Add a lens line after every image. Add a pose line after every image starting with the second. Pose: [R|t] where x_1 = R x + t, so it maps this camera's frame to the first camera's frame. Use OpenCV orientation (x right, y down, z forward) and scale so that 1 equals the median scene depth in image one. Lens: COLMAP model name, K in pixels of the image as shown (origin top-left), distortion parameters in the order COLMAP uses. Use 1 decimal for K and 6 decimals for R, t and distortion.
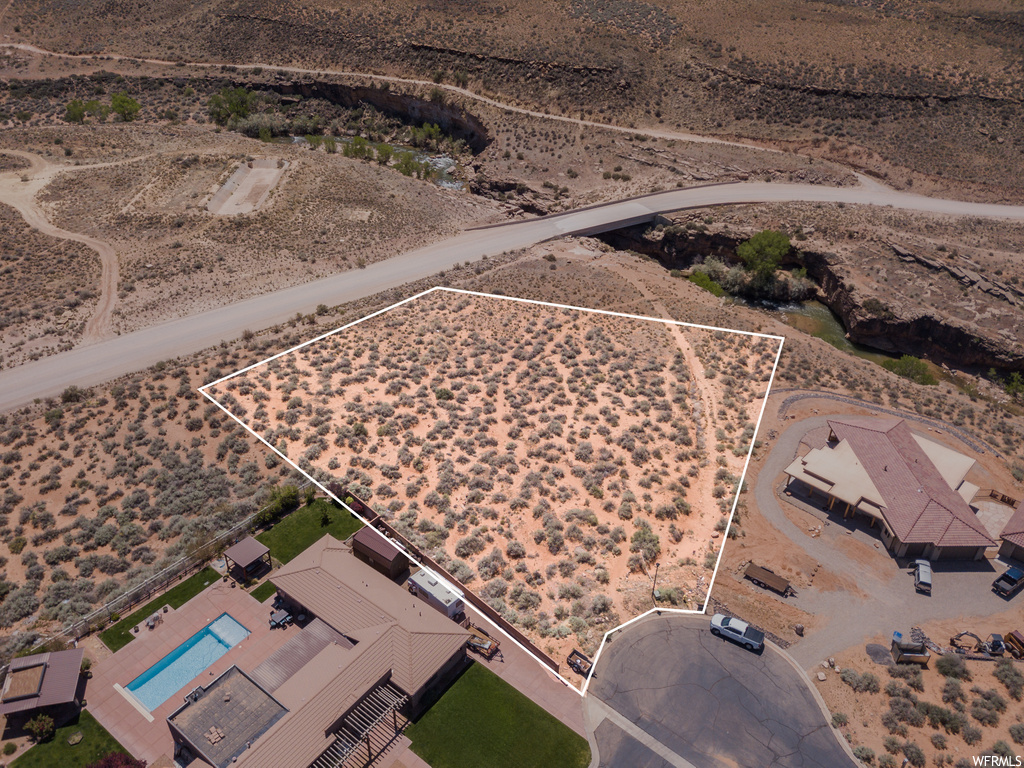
lens RADIAL K [[785.3, 0, 505.6], [0, 785.3, 385.1], [0, 0, 1]] dist [0.023095, -0.030247]
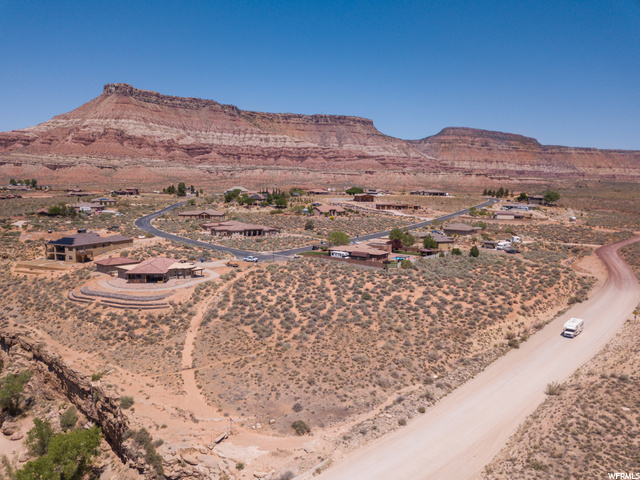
lens RADIAL K [[490.8, 0, 316.0], [0, 490.8, 240.7], [0, 0, 1]] dist [0.023095, -0.030247]
pose [[-0.997236, -0.024606, -0.070103, 0.109438], [-0.064212, 0.760082, 0.646646, -0.763774], [0.037373, 0.649361, -0.759562, 1.730648]]
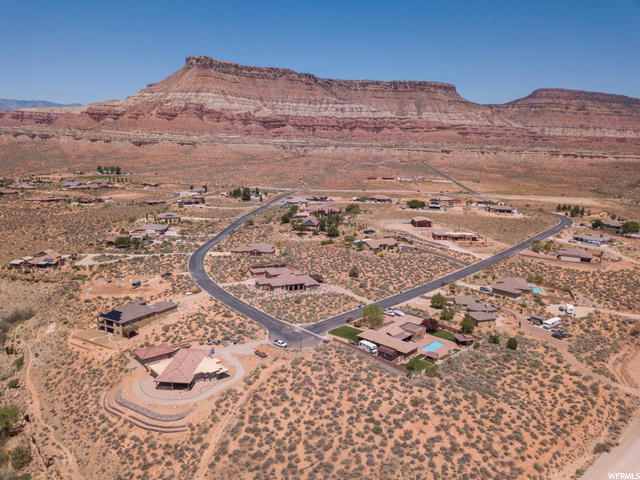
lens RADIAL K [[491.2, 0, 316.2], [0, 491.2, 246.2], [0, 0, 1]] dist [0.007844, -0.007836]
pose [[-0.995390, -0.051923, 0.080638, -0.011731], [0.021131, 0.701390, 0.712464, -1.032997], [-0.093552, 0.710884, -0.697060, 1.478038]]
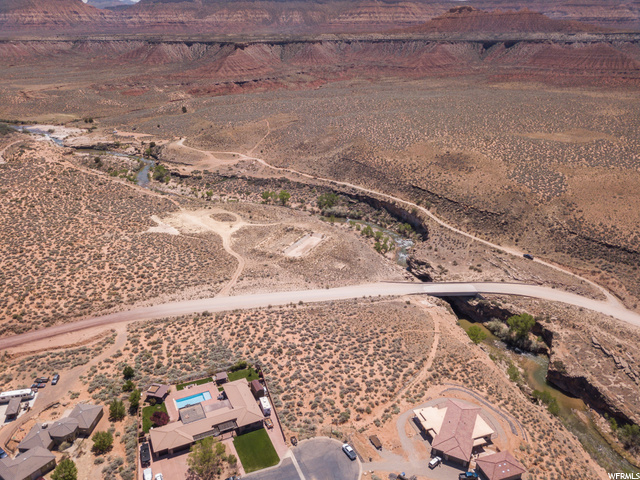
lens RADIAL K [[490.8, 0, 316.0], [0, 490.8, 240.7], [0, 0, 1]] dist [0.023095, -0.030247]
pose [[0.892341, 0.175896, -0.415679, 0.536884], [-0.256174, 0.955608, -0.145562, -0.086416], [0.371622, 0.236377, 0.897788, -0.563919]]
